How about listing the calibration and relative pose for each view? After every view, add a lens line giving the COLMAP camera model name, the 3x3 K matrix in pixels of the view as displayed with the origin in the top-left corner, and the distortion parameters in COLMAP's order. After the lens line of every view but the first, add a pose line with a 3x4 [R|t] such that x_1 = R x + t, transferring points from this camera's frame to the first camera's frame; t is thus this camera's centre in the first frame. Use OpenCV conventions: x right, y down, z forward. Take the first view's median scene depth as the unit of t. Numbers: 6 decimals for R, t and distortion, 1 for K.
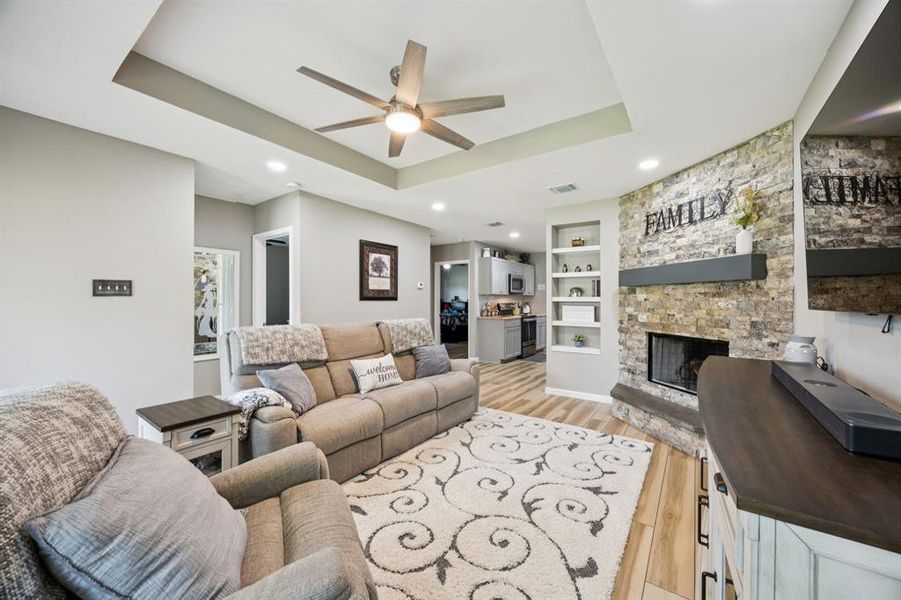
lens RADIAL K [[345.2, 0, 454.5], [0, 345.2, 299.1], [0, 0, 1]] dist [-0.002512, 0.000237]
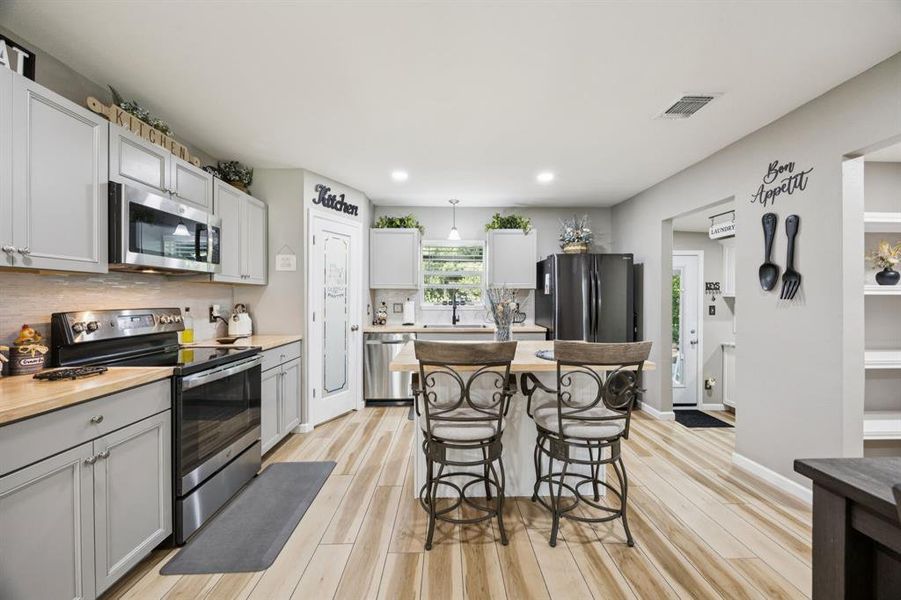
lens RADIAL K [[345.2, 0, 460.9], [0, 345.2, 300.0], [0, 0, 1]] dist [-0.002512, 0.000237]
pose [[0.793279, -0.006830, 0.608821, 0.473690], [0.001766, 0.999959, 0.008917, 0.004469], [-0.608856, -0.005998, 0.793258, 1.602666]]
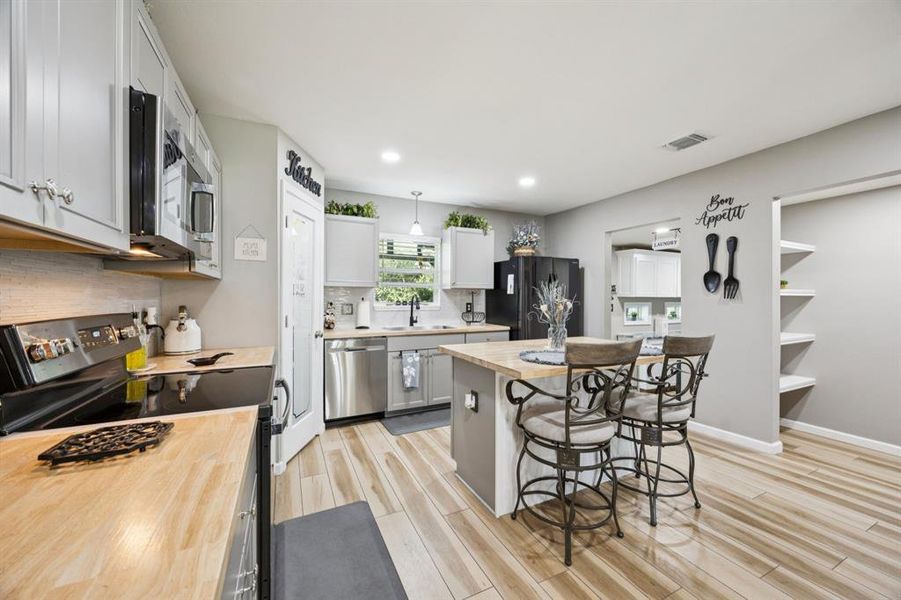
lens RADIAL K [[345.2, 0, 459.6], [0, 345.2, 300.6], [0, 0, 1]] dist [-0.002512, 0.000237]
pose [[0.471238, -0.009691, 0.881953, 0.241412], [-0.000294, 0.999938, 0.011144, 0.005614], [-0.882006, -0.005511, 0.471206, 1.963561]]
